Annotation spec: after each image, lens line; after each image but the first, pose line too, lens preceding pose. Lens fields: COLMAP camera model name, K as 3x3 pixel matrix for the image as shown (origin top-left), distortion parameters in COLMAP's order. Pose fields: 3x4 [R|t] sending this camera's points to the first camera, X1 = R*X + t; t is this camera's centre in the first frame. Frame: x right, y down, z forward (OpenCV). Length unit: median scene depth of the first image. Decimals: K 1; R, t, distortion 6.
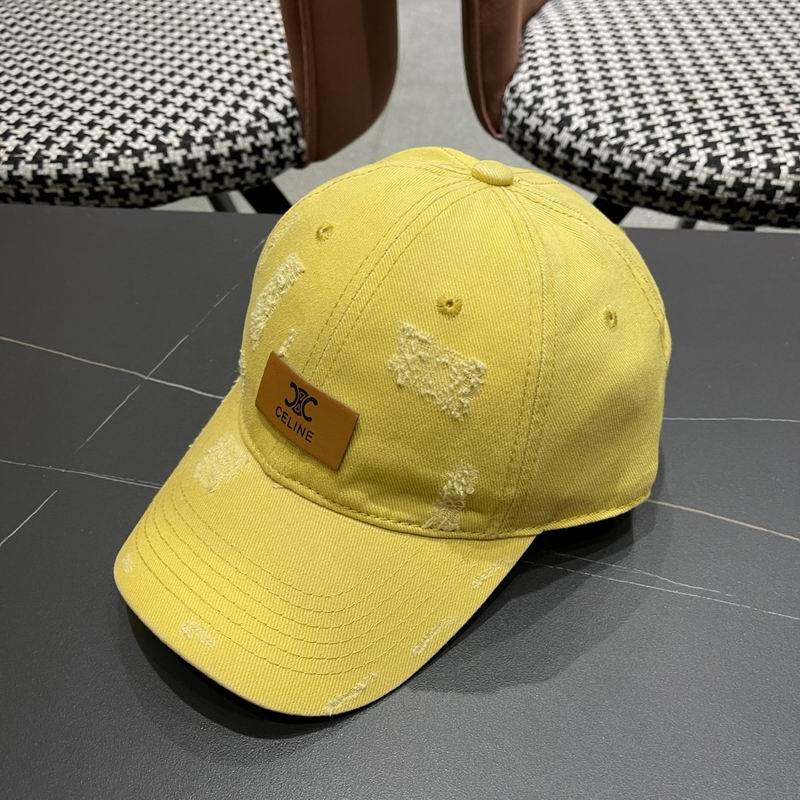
lens RADIAL K [[867.1, 0, 397.1], [0, 867.1, 405.9], [0, 0, 1]] dist [0.017470, 0.000000]
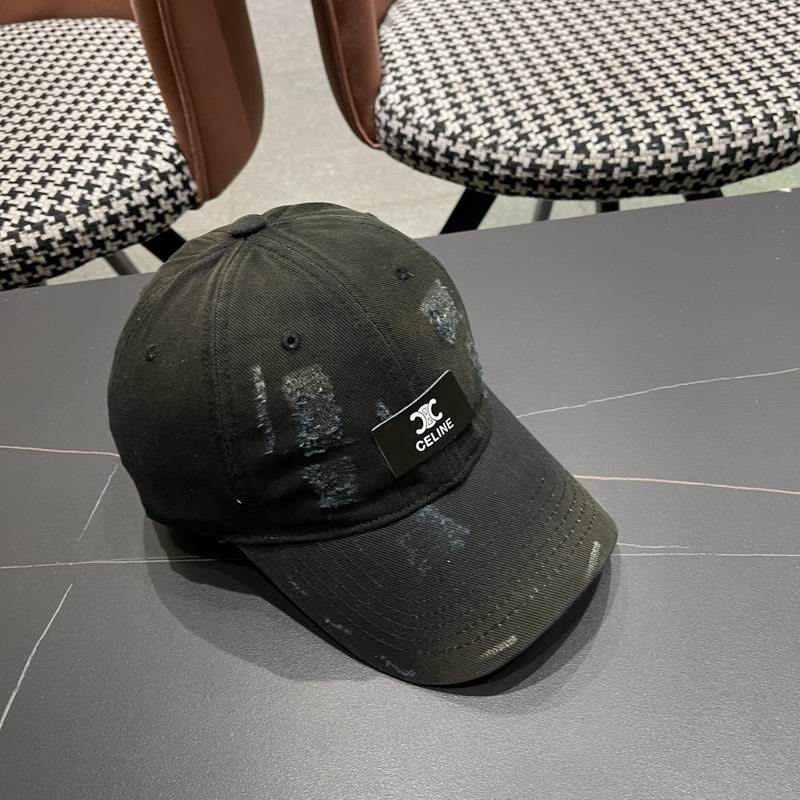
lens RADIAL K [[867.1, 0, 400.0], [0, 867.1, 403.6], [0, 0, 1]] dist [0.017470, 0.000000]
pose [[0.971229, -0.198703, 0.131269, -0.062222], [0.193276, 0.979712, 0.052992, -0.061087], [-0.139136, -0.026096, 0.989929, -0.061148]]
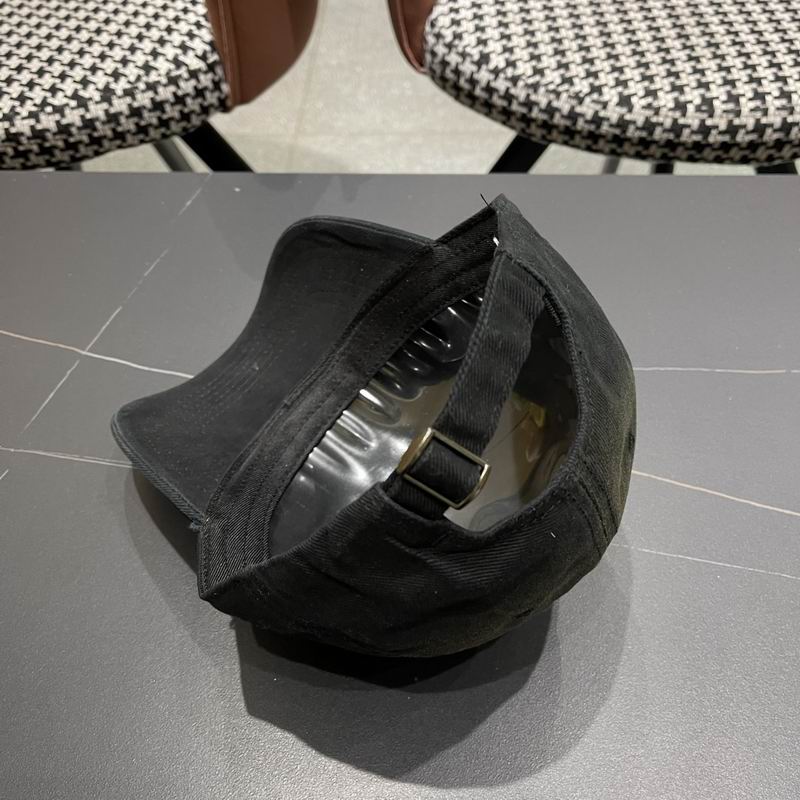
lens RADIAL K [[867.1, 0, 401.9], [0, 867.1, 414.9], [0, 0, 1]] dist [0.017470, 0.000000]
pose [[0.997936, -0.052600, 0.036848, 0.039343], [0.047144, 0.989604, 0.135869, -0.059812], [-0.043612, -0.133852, 0.990041, -0.054356]]
